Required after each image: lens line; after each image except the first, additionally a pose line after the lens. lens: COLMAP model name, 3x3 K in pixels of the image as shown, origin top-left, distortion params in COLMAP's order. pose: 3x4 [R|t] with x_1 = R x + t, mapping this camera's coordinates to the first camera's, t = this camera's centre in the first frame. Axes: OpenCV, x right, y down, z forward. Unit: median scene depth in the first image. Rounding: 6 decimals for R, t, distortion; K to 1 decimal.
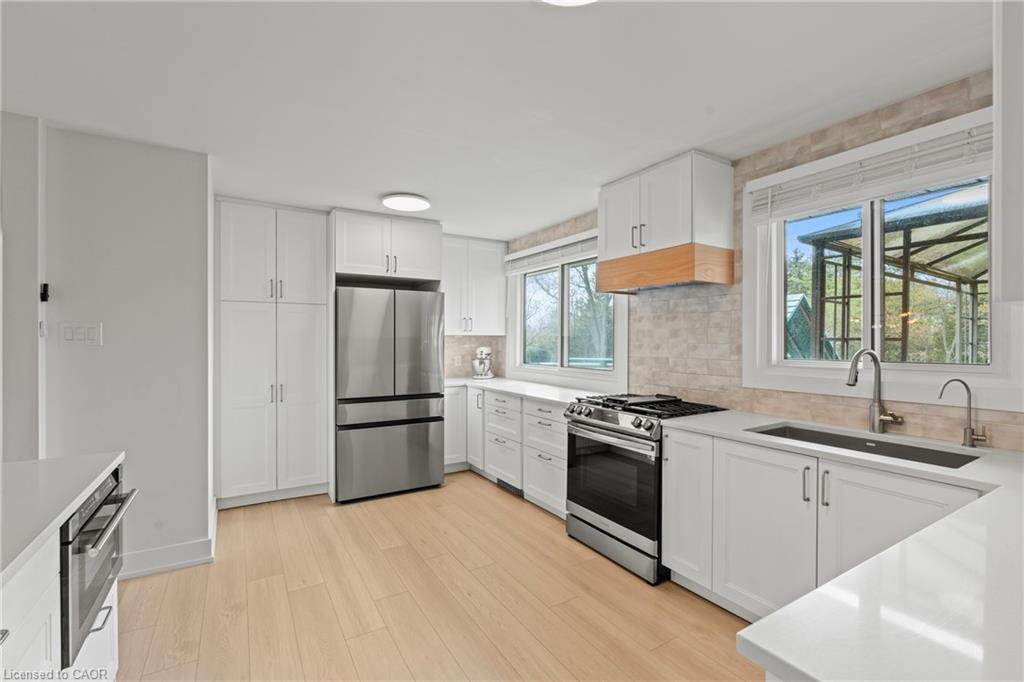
lens RADIAL K [[449.3, 0, 509.9], [0, 449.3, 342.3], [0, 0, 1]] dist [0.000242, 0.000111]
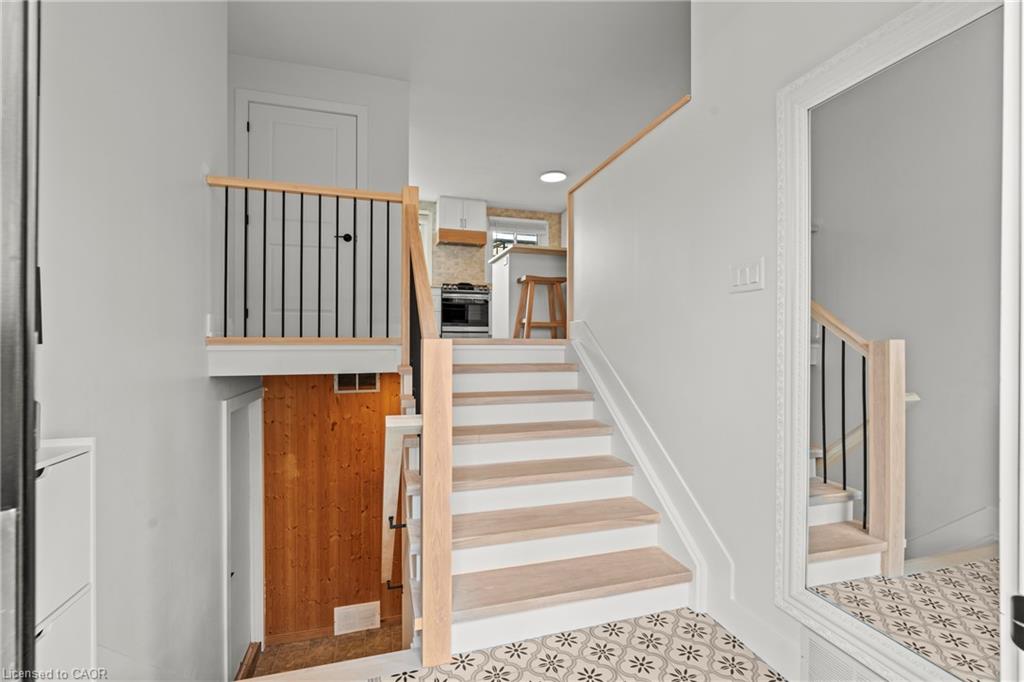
lens RADIAL K [[449.3, 0, 509.9], [0, 449.3, 342.3], [0, 0, 1]] dist [0.000242, 0.000111]
pose [[0.251562, -0.000658, 0.967841, -2.072377], [0.002091, 0.999998, 0.000136, 0.436906], [-0.967839, 0.001989, 0.251563, 0.074992]]
